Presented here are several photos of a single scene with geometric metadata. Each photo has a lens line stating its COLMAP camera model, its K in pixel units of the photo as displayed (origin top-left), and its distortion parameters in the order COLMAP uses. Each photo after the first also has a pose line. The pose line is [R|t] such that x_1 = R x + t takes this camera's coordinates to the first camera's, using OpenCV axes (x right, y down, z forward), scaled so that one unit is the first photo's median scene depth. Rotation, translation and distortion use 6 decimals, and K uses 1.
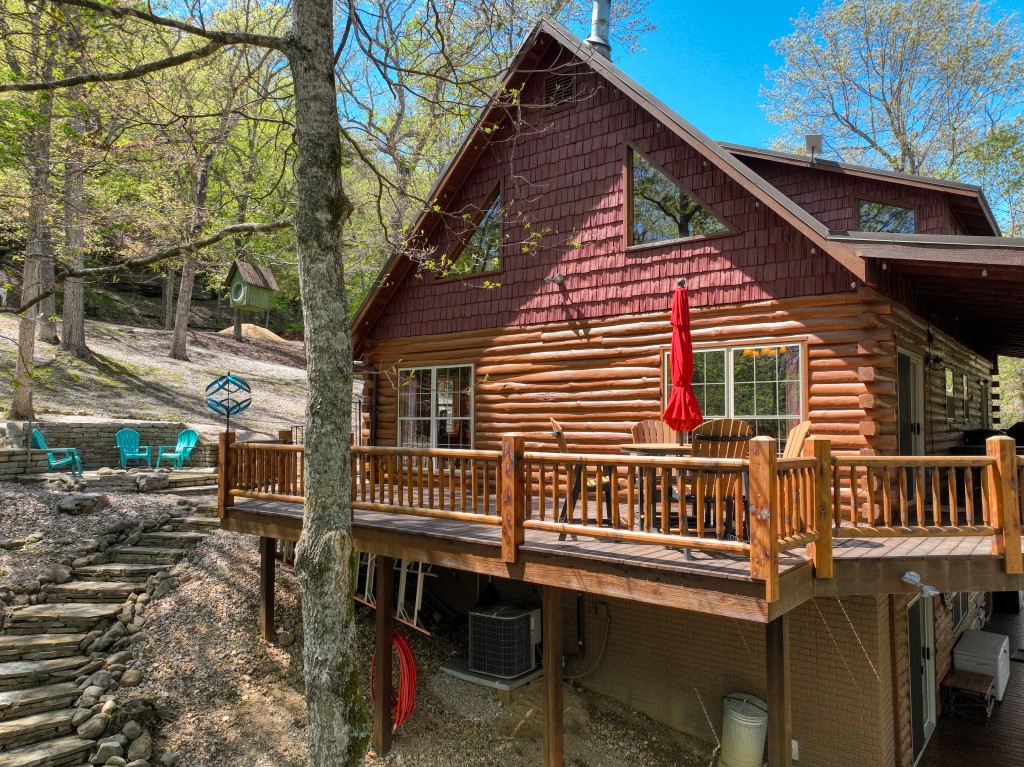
lens RADIAL K [[703.9, 0, 512.0], [0, 703.9, 383.5], [0, 0, 1]] dist [-0.003955, -0.000646]
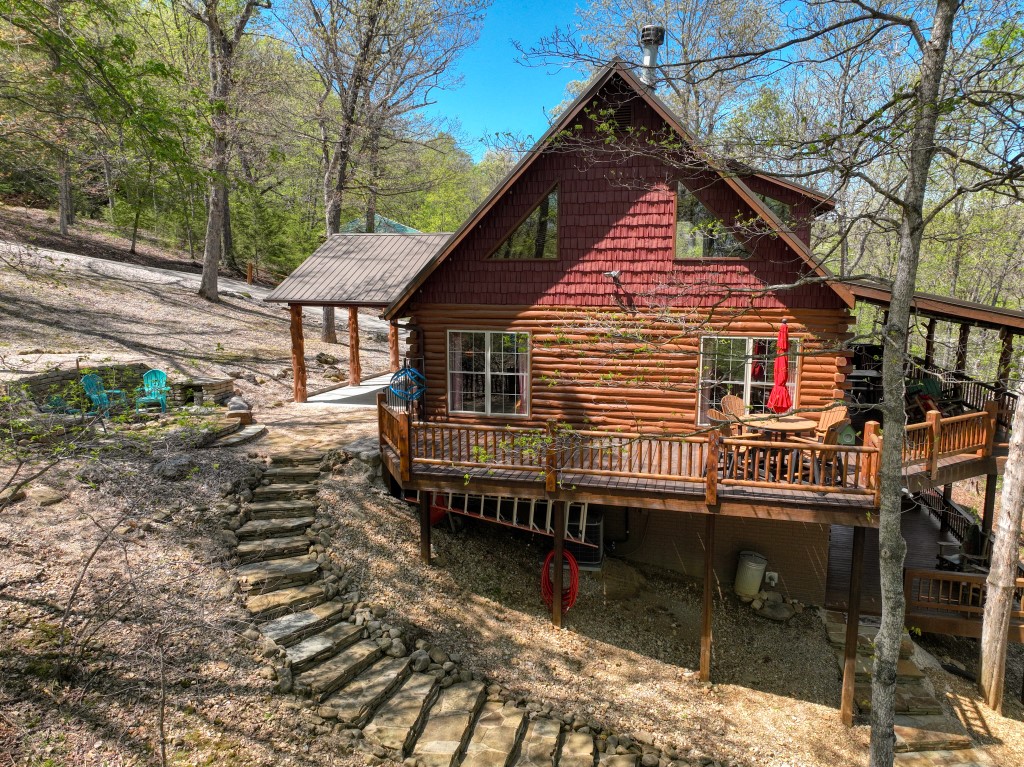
lens RADIAL K [[729.9, 0, 512.0], [0, 729.9, 383.5], [0, 0, 1]] dist [0.013608, 0.002609]
pose [[0.918299, -0.065206, 0.390481, -0.683981], [-0.017782, 0.978553, 0.205225, -0.234016], [-0.395488, -0.195402, 0.897445, -0.196018]]
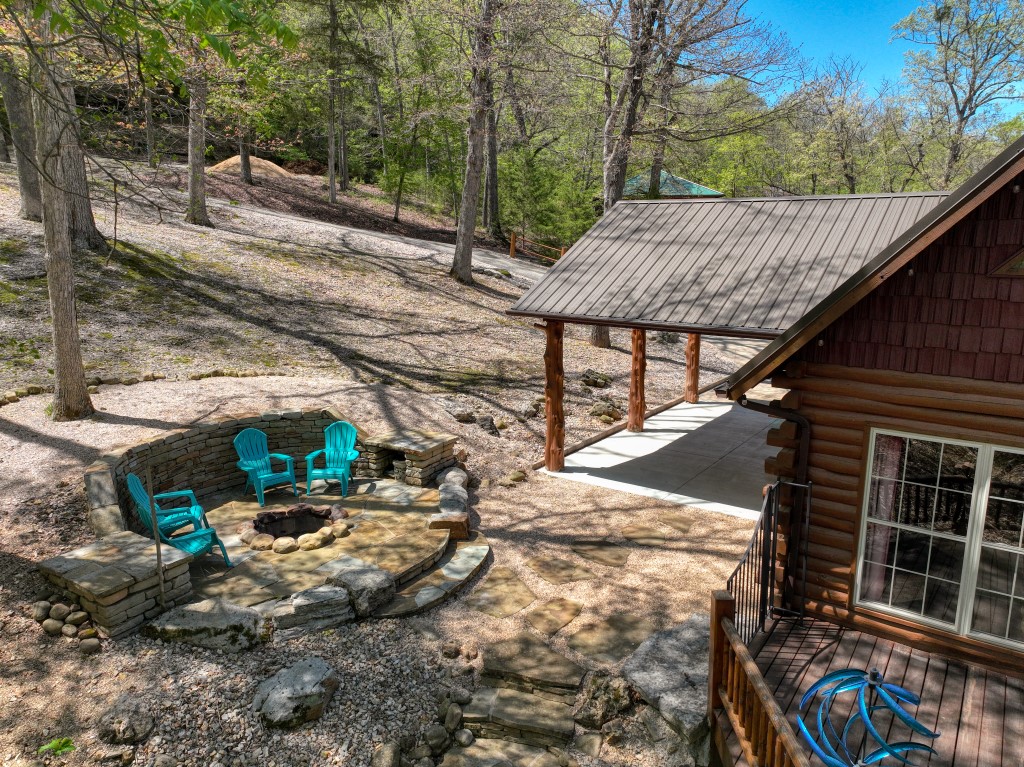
lens RADIAL K [[703.9, 0, 512.0], [0, 703.9, 383.5], [0, 0, 1]] dist [-0.003955, -0.000646]
pose [[0.998999, -0.016222, 0.041699, -0.563150], [0.004262, 0.962227, 0.272216, -0.246002], [-0.044540, -0.271766, 0.961332, 0.655266]]
